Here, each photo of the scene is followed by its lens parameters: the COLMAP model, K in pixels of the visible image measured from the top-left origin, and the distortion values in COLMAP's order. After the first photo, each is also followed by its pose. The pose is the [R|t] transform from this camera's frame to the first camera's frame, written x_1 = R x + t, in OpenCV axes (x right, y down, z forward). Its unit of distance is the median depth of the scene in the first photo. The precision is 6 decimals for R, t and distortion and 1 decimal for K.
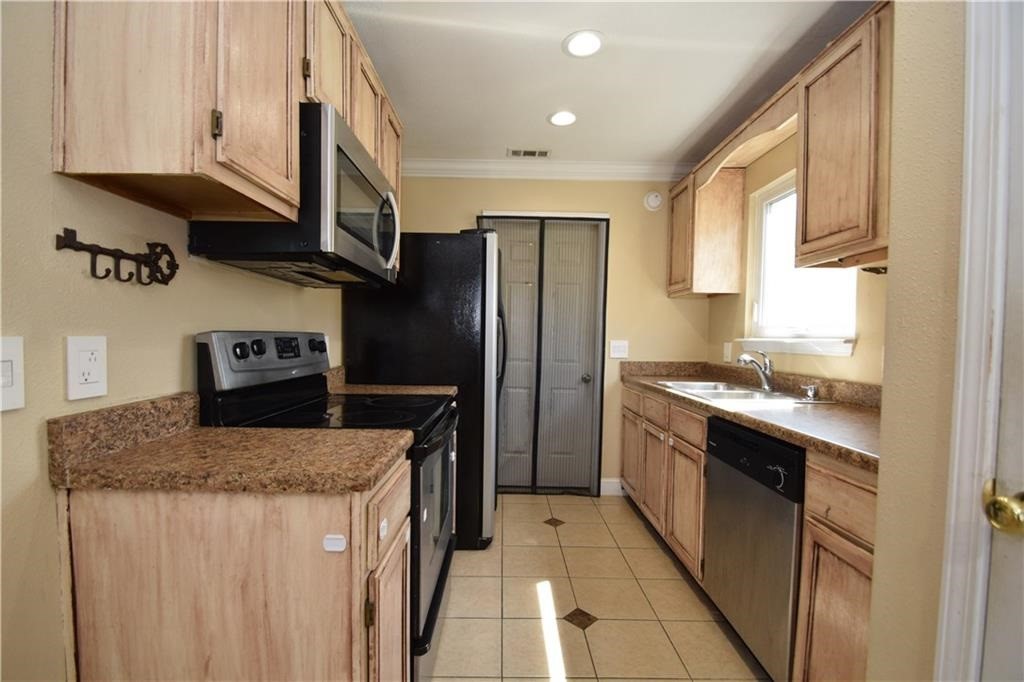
lens RADIAL K [[450.1, 0, 505.6], [0, 450.1, 352.1], [0, 0, 1]] dist [-0.000145, -0.004828]
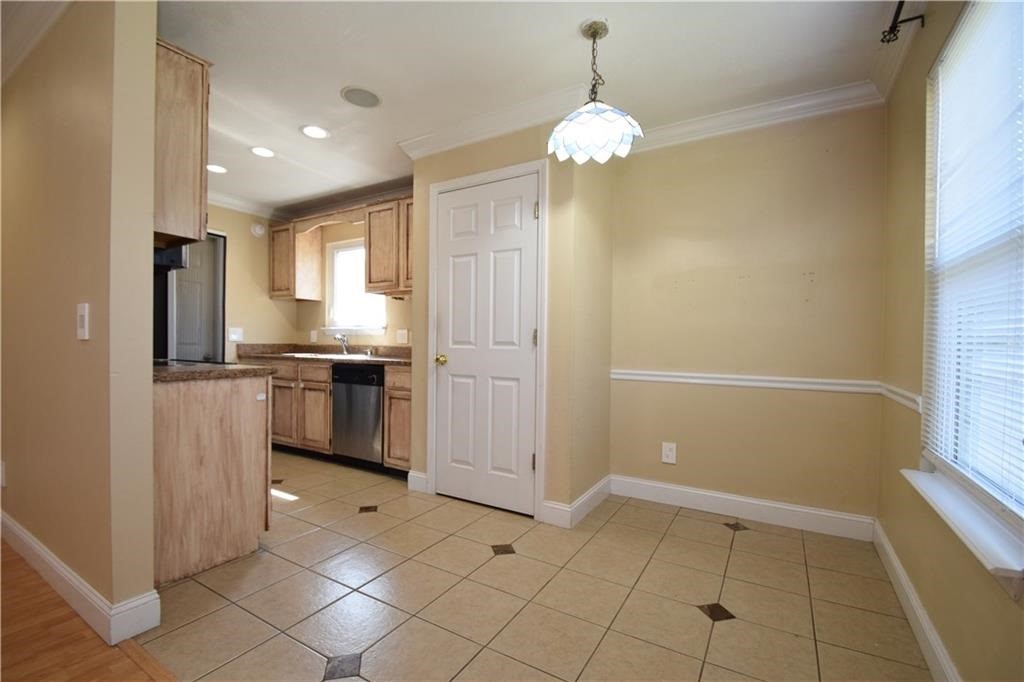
lens RADIAL K [[450.1, 0, 507.2], [0, 450.1, 354.5], [0, 0, 1]] dist [-0.000145, -0.004828]
pose [[0.517224, -0.027469, 0.855409, -0.762217], [0.023661, 0.999562, 0.017791, 0.075110], [-0.855523, 0.011038, 0.517647, -0.618475]]
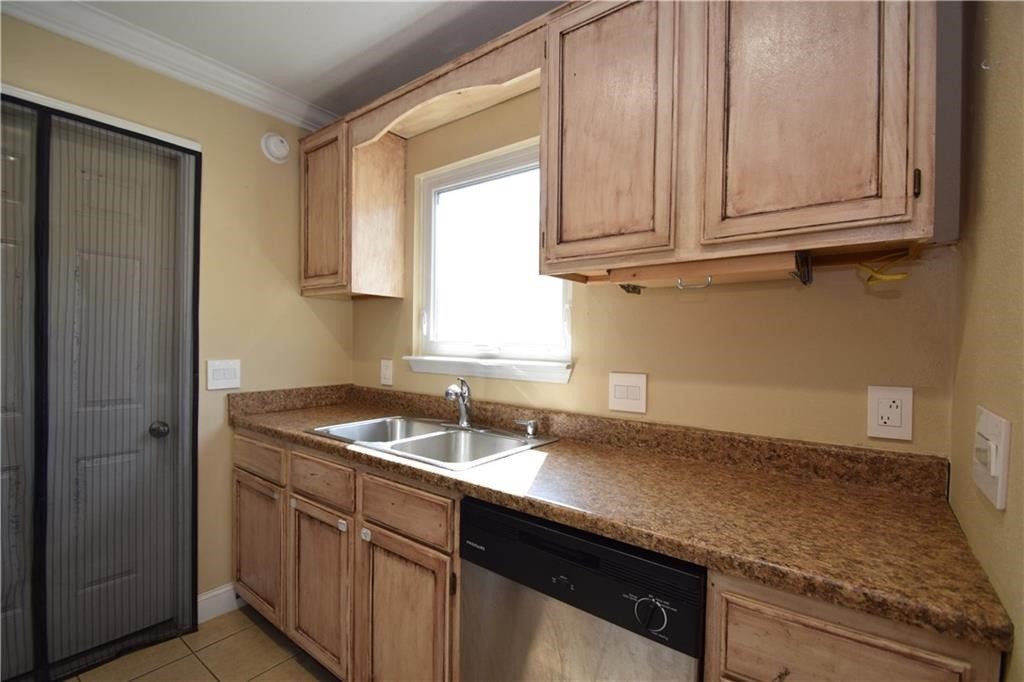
lens RADIAL K [[450.1, 0, 503.8], [0, 450.1, 354.6], [0, 0, 1]] dist [-0.000145, -0.004828]
pose [[0.611482, -0.027430, 0.790782, 0.003234], [0.018683, 0.999621, 0.020227, -0.061358], [-0.791037, 0.002406, 0.611763, 0.520640]]
